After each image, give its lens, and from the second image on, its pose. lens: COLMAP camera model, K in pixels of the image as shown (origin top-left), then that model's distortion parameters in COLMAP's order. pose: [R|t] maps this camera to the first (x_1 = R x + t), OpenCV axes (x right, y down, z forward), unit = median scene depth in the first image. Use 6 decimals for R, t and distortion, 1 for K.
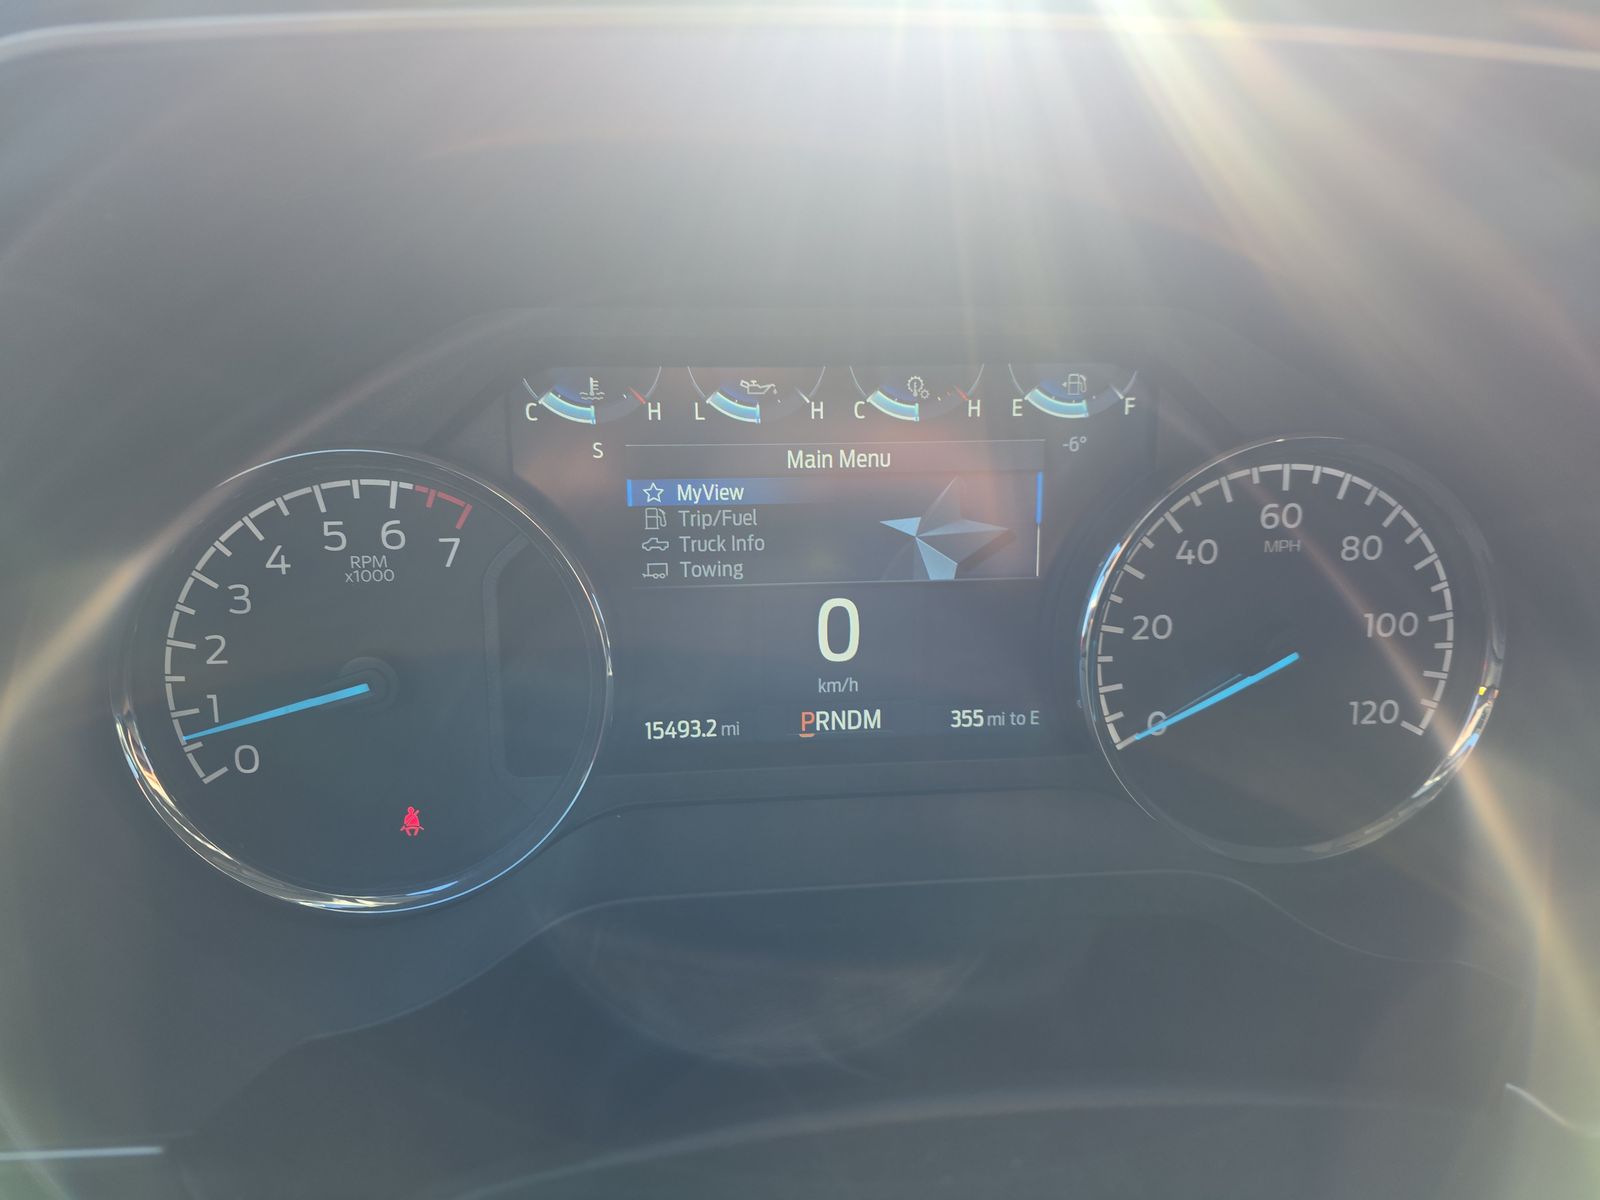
lens RADIAL K [[1086.4, 0, 800.0], [0, 1086.4, 600.0], [0, 0, 1]] dist [0.046989, -0.038356]
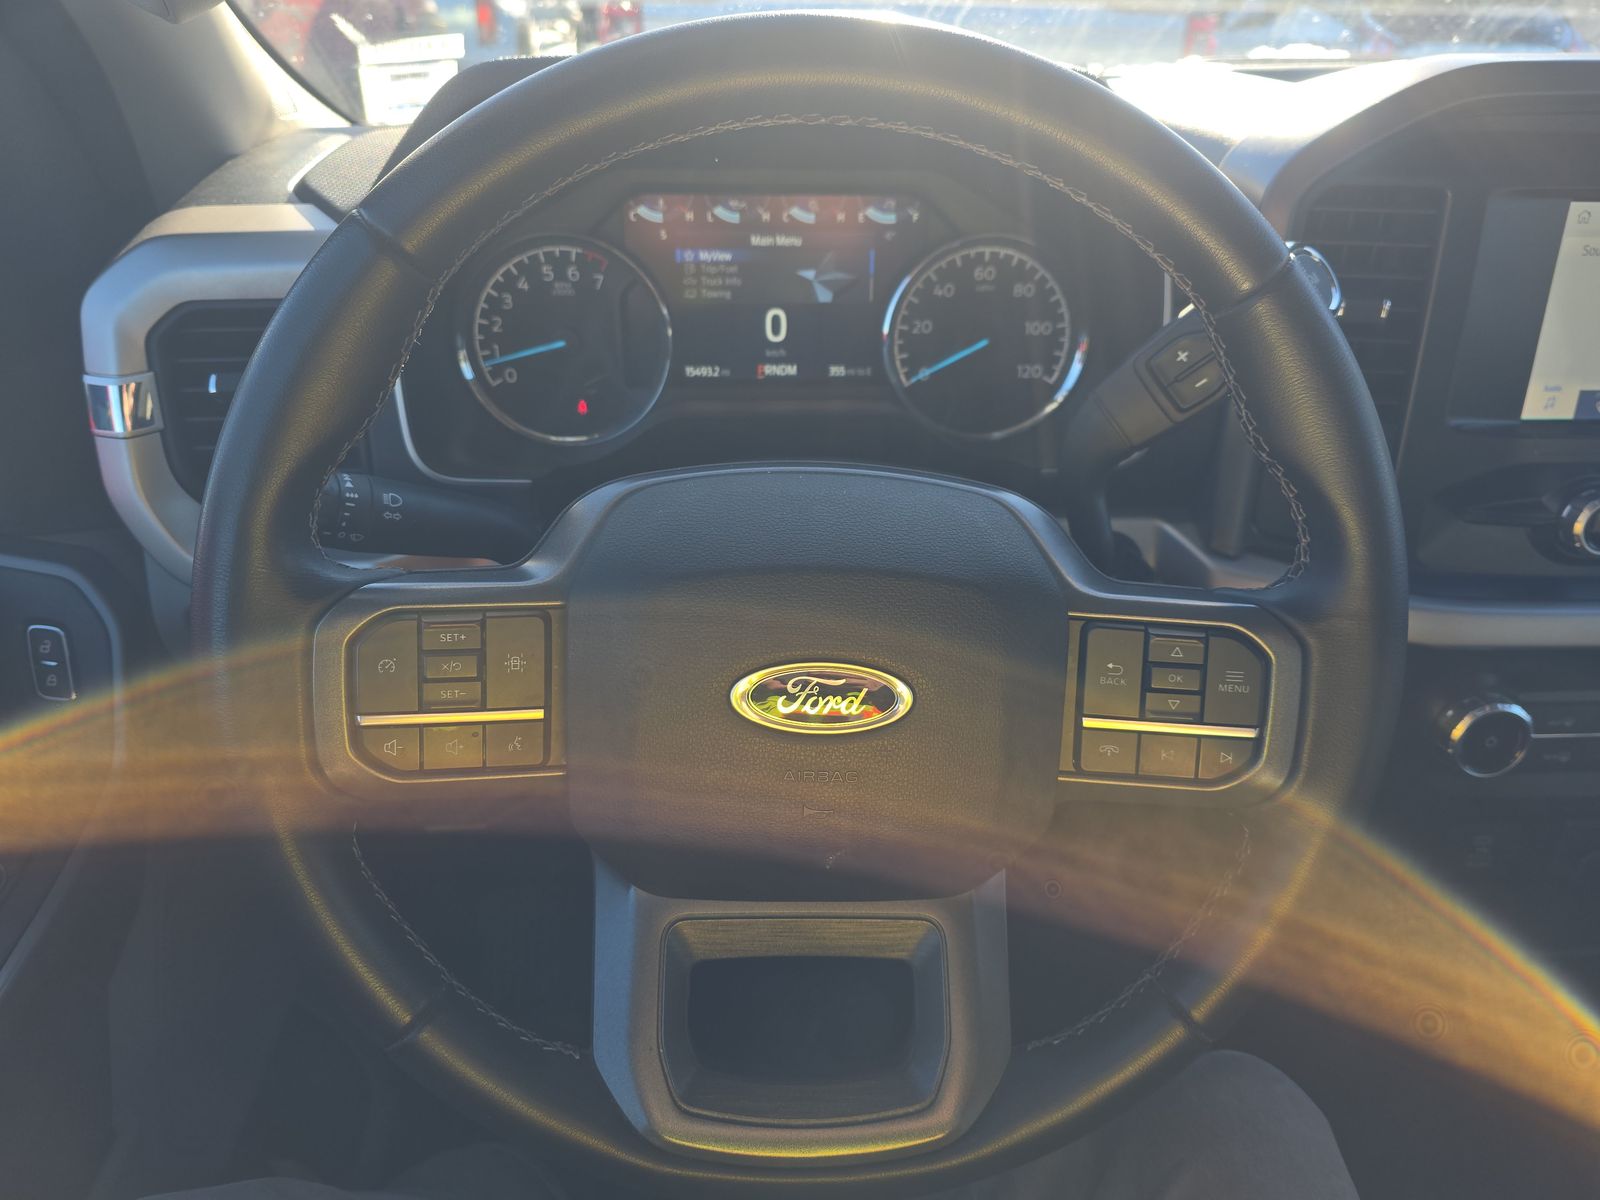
lens RADIAL K [[1086.4, 0, 800.0], [0, 1086.4, 600.0], [0, 0, 1]] dist [0.046989, -0.038356]
pose [[0.998521, 0.034681, -0.041876, 0.194867], [-0.024521, 0.974630, 0.222475, 0.078282], [0.048529, -0.221119, 0.974039, -1.221352]]
